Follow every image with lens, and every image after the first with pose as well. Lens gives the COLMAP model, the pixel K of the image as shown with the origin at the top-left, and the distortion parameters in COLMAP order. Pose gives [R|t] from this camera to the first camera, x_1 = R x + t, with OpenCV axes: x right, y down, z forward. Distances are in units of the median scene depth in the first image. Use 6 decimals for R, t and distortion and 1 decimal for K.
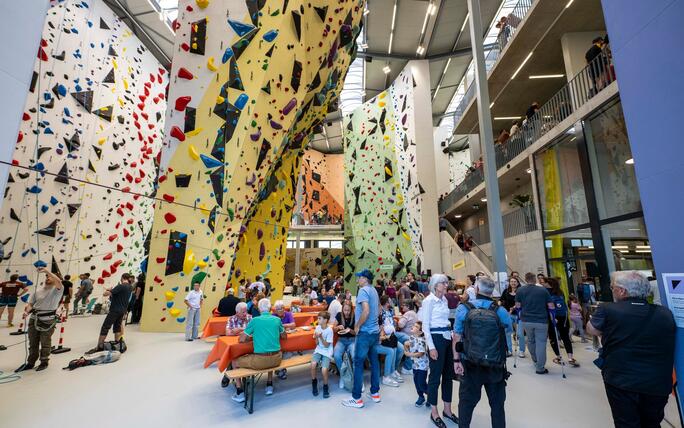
lens RADIAL K [[277.3, 0, 343.4], [0, 277.3, 221.1], [0, 0, 1]] dist [0.001461, 0.000220]
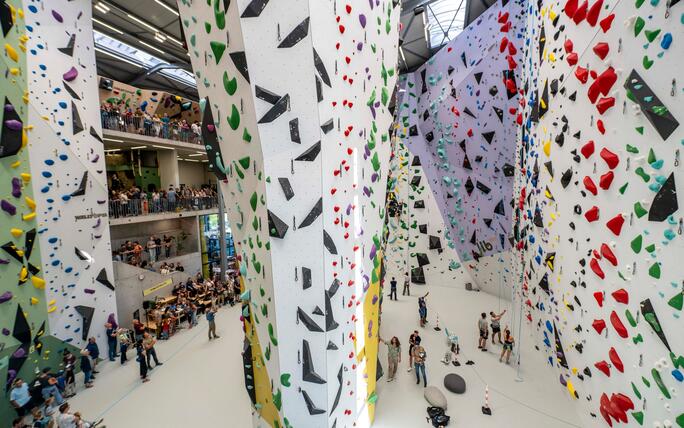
lens RADIAL K [[277.3, 0, 342.9], [0, 277.3, 215.5], [0, 0, 1]] dist [0.001461, 0.000220]
pose [[-0.955181, -0.014986, 0.295643, -0.631310], [-0.043897, 0.994847, -0.091395, -0.064634], [-0.292749, -0.100277, -0.950917, 1.750315]]
